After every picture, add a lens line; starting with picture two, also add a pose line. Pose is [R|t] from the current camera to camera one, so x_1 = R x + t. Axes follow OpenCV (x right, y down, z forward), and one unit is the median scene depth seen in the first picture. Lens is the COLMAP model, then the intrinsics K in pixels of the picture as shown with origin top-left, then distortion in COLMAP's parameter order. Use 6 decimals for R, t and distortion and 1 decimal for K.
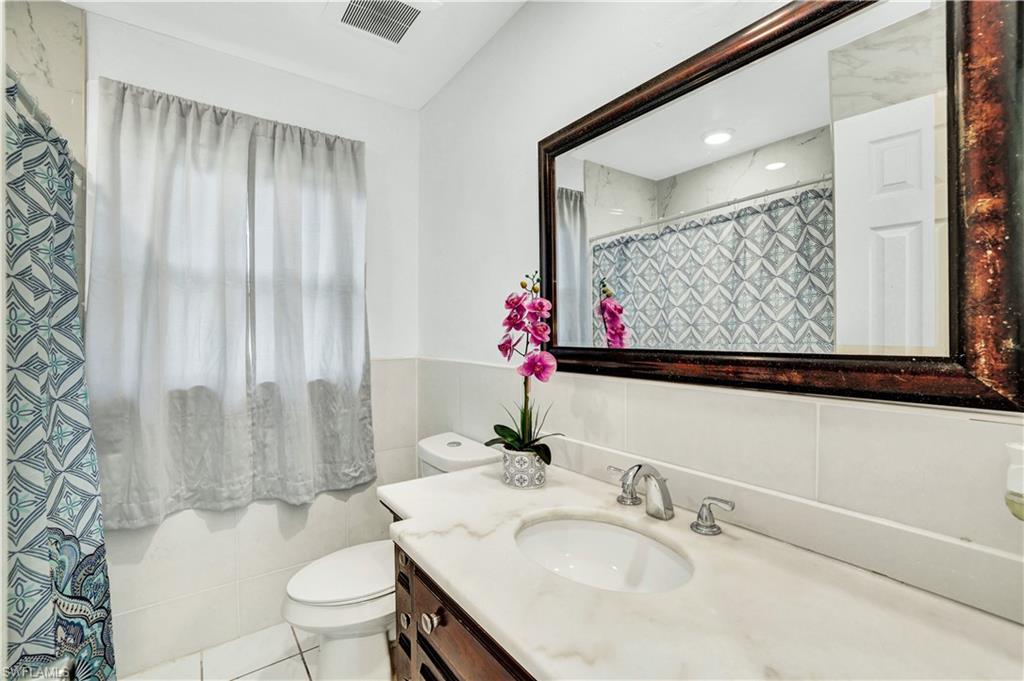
lens RADIAL K [[443.1, 0, 511.1], [0, 443.1, 336.8], [0, 0, 1]] dist [-0.000401, 0.000085]
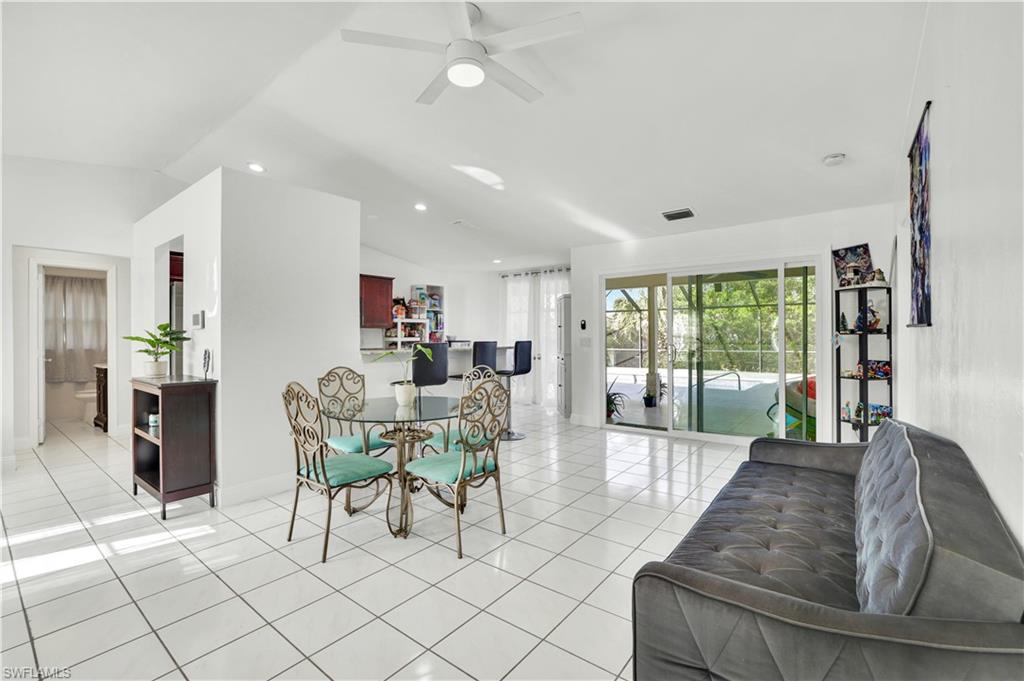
lens RADIAL K [[443.1, 0, 514.6], [0, 443.1, 337.3], [0, 0, 1]] dist [-0.000401, 0.000085]
pose [[0.949921, -0.003754, 0.312467, 1.706741], [0.001855, 0.999978, 0.006374, -0.007480], [-0.312484, -0.005476, 0.949907, -3.450934]]
